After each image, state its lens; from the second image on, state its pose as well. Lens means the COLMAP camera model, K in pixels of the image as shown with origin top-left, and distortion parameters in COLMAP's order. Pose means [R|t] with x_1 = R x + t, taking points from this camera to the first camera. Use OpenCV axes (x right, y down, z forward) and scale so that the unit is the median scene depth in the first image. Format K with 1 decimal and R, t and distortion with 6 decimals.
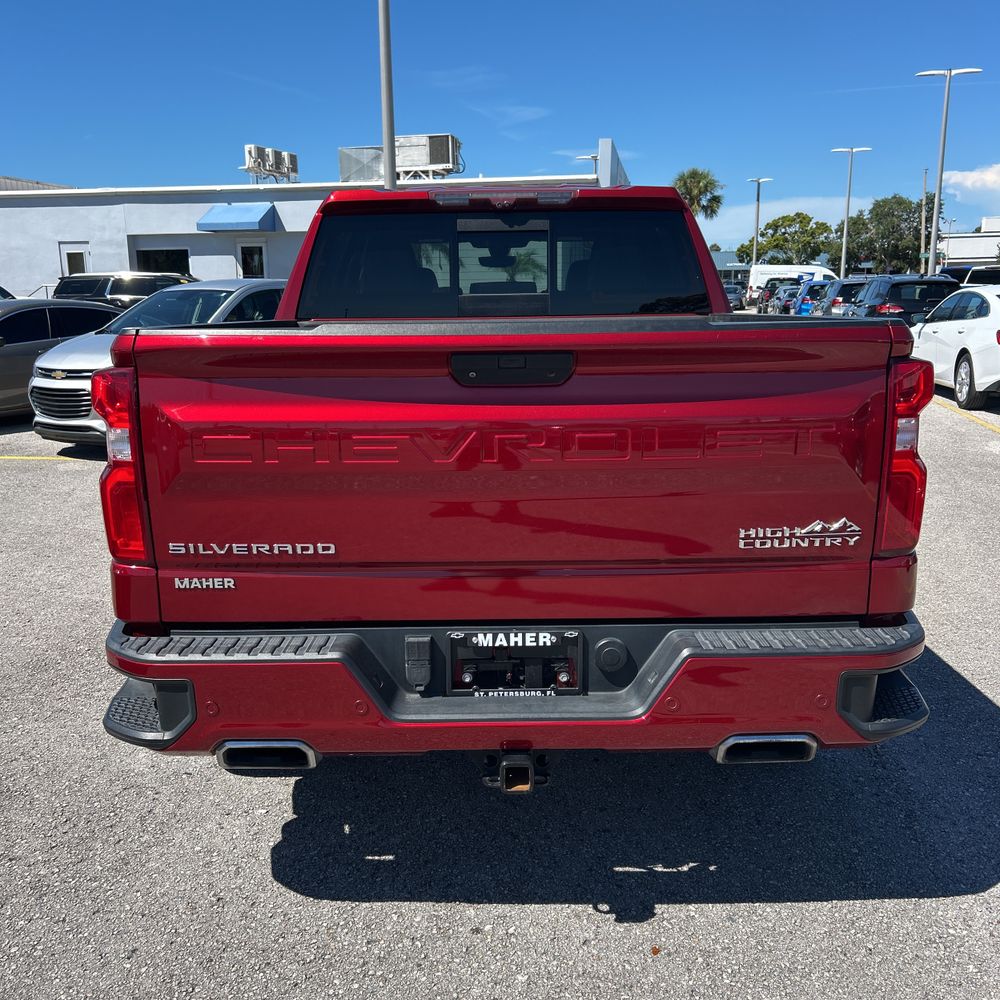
lens RADIAL K [[1004.3, 0, 494.1], [0, 1004.3, 505.6], [0, 0, 1]] dist [0.048429, -0.042610]
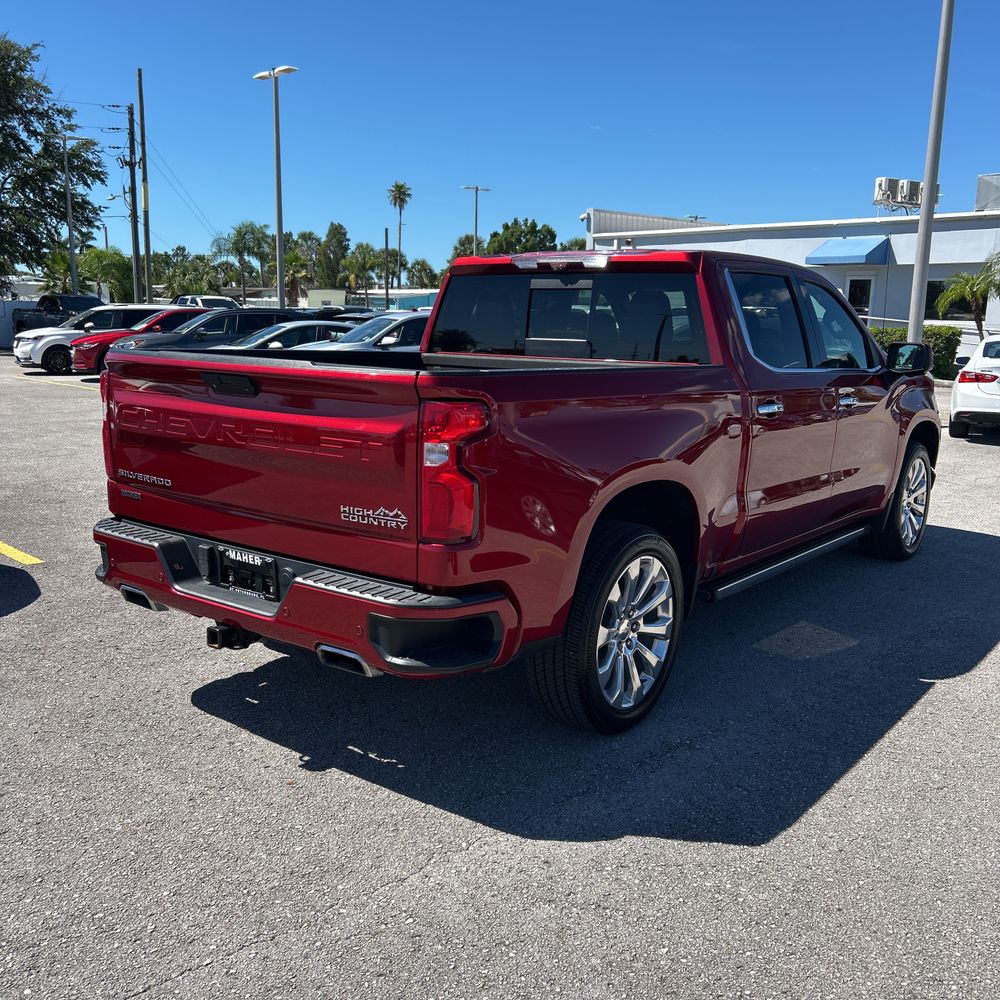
lens RADIAL K [[1016.4, 0, 500.0], [0, 1016.4, 500.0], [0, 0, 1]] dist [0.012087, 0.035583]
pose [[0.800954, 0.137204, -0.582793, 0.093846], [-0.156756, 0.987490, 0.017044, -0.003364], [0.577841, 0.077705, 0.812442, -0.005121]]
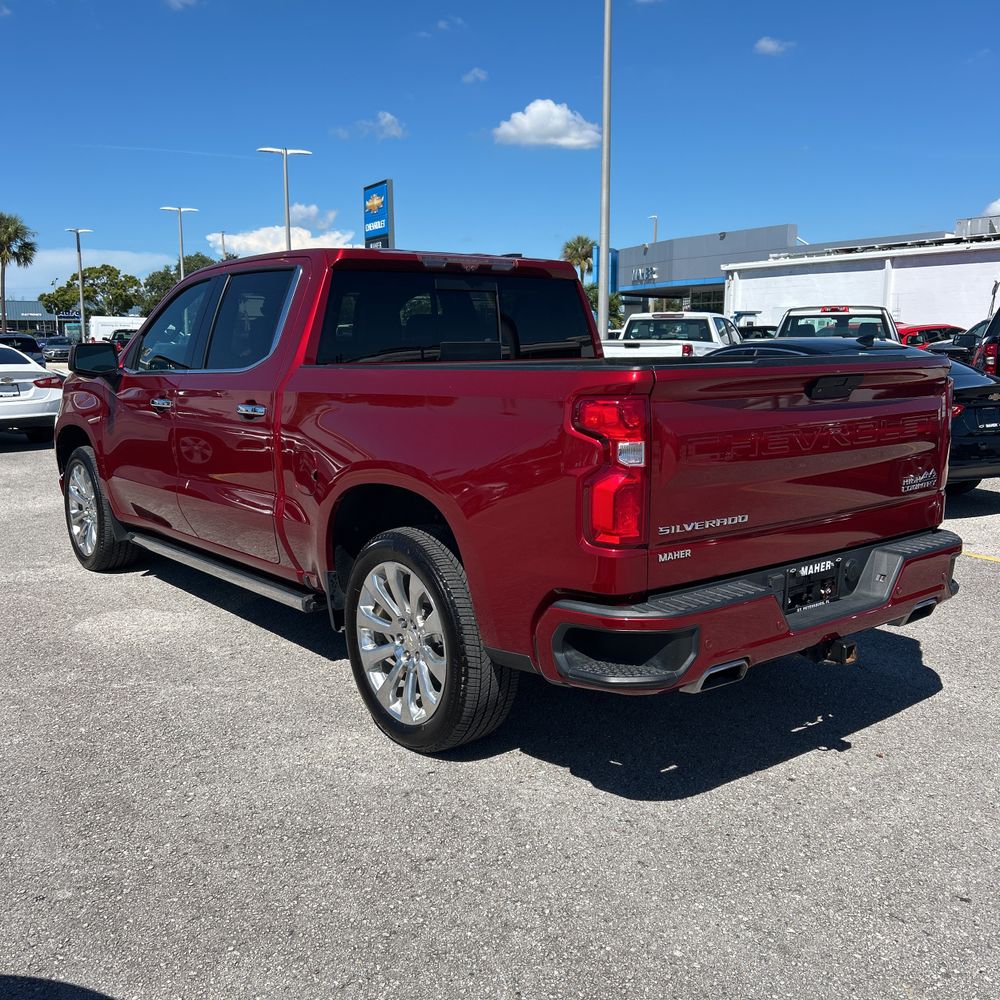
lens RADIAL K [[1002.7, 0, 500.0], [0, 1002.7, 500.0], [0, 0, 1]] dist [0.086383, -0.186095]
pose [[0.786484, -0.092278, 0.610678, -0.094211], [0.126038, 0.991948, -0.012432, -0.000623], [-0.604614, 0.086746, 0.791781, 0.006352]]
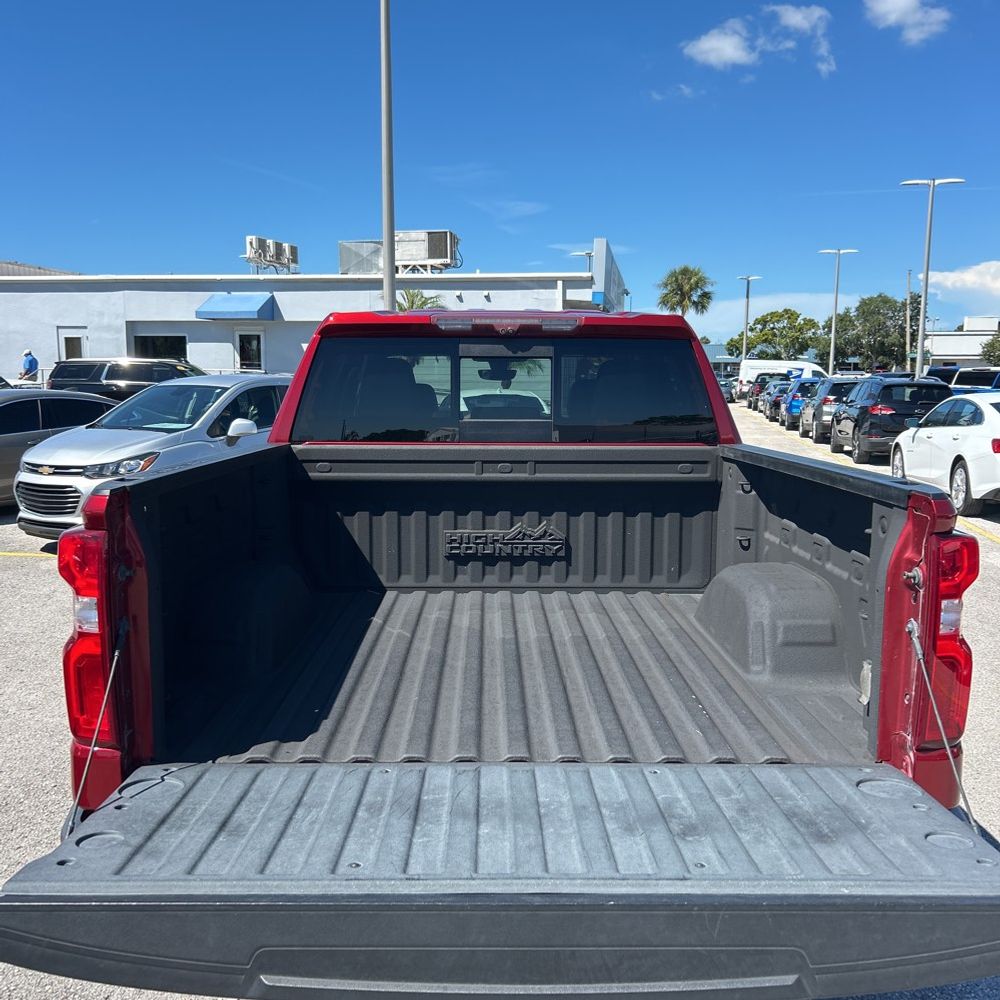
lens RADIAL K [[997.9, 0, 499.4], [0, 997.9, 513.9], [0, 0, 1]] dist [0.111161, -0.211441]
pose [[0.999770, 0.016690, 0.013469, -0.001066], [-0.015635, 0.997063, -0.074972, -0.006393], [-0.014680, 0.074744, 0.997095, 0.006251]]
